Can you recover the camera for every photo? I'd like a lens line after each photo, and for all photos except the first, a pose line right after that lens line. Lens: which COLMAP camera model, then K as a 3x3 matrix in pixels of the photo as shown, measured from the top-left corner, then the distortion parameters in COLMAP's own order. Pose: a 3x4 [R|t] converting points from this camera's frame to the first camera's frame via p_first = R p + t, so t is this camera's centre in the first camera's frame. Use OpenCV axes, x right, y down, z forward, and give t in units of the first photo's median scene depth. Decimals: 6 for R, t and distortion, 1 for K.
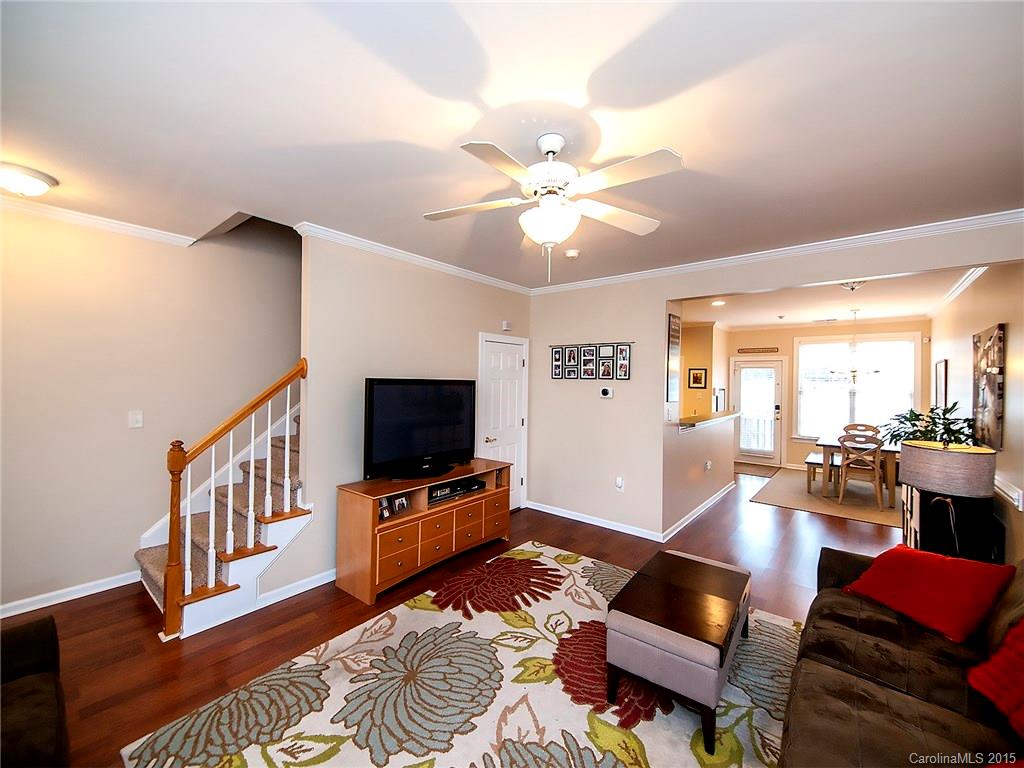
lens RADIAL K [[416.5, 0, 507.5], [0, 416.5, 381.2], [0, 0, 1]] dist [0.012544, -0.000566]
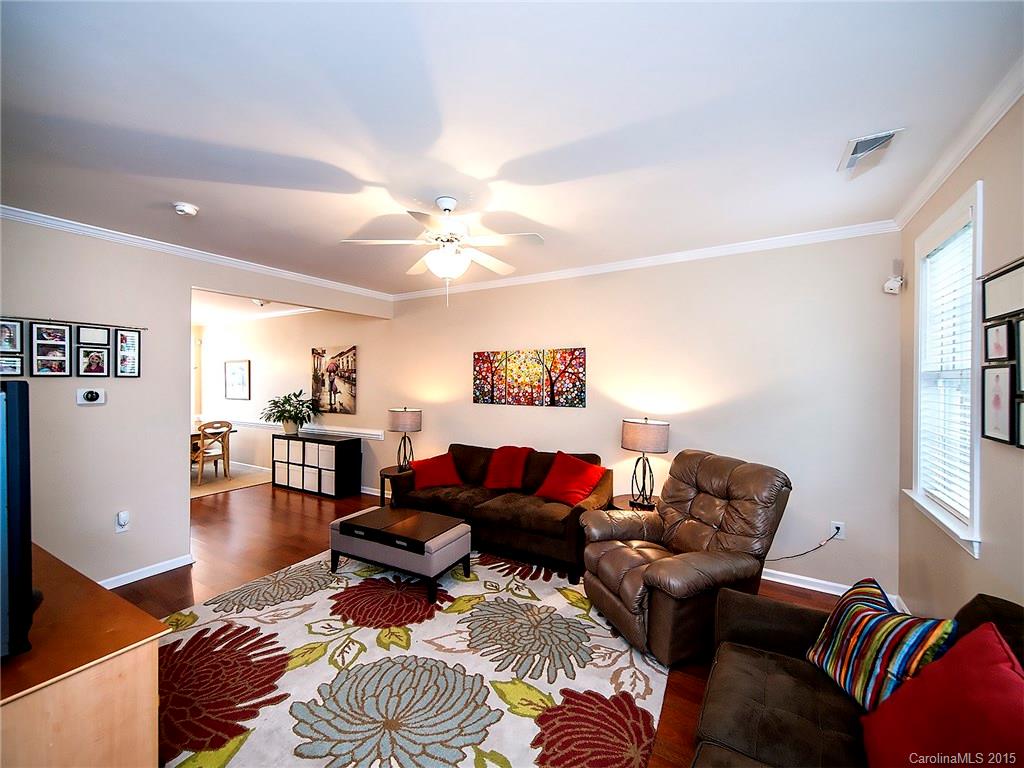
lens RADIAL K [[416.5, 0, 507.5], [0, 416.5, 381.2], [0, 0, 1]] dist [0.012544, -0.000566]
pose [[-0.147145, -0.018901, 0.988934, -0.825082], [-0.000528, 0.999819, 0.019030, -0.016909], [-0.989115, 0.002278, -0.147128, 0.660764]]
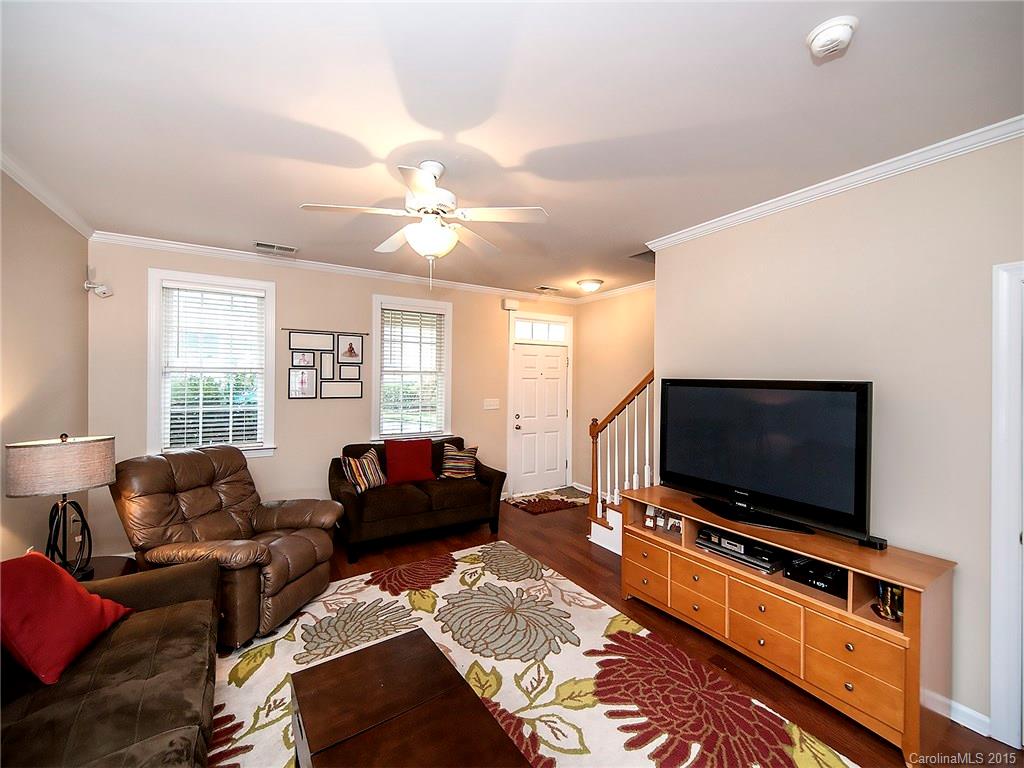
lens RADIAL K [[416.5, 0, 507.5], [0, 416.5, 381.2], [0, 0, 1]] dist [0.012544, -0.000566]
pose [[-0.326404, -0.011991, -0.945154, 0.730717], [-0.019056, 0.999800, -0.006103, 0.010790], [0.945038, 0.016019, -0.326568, 1.036533]]
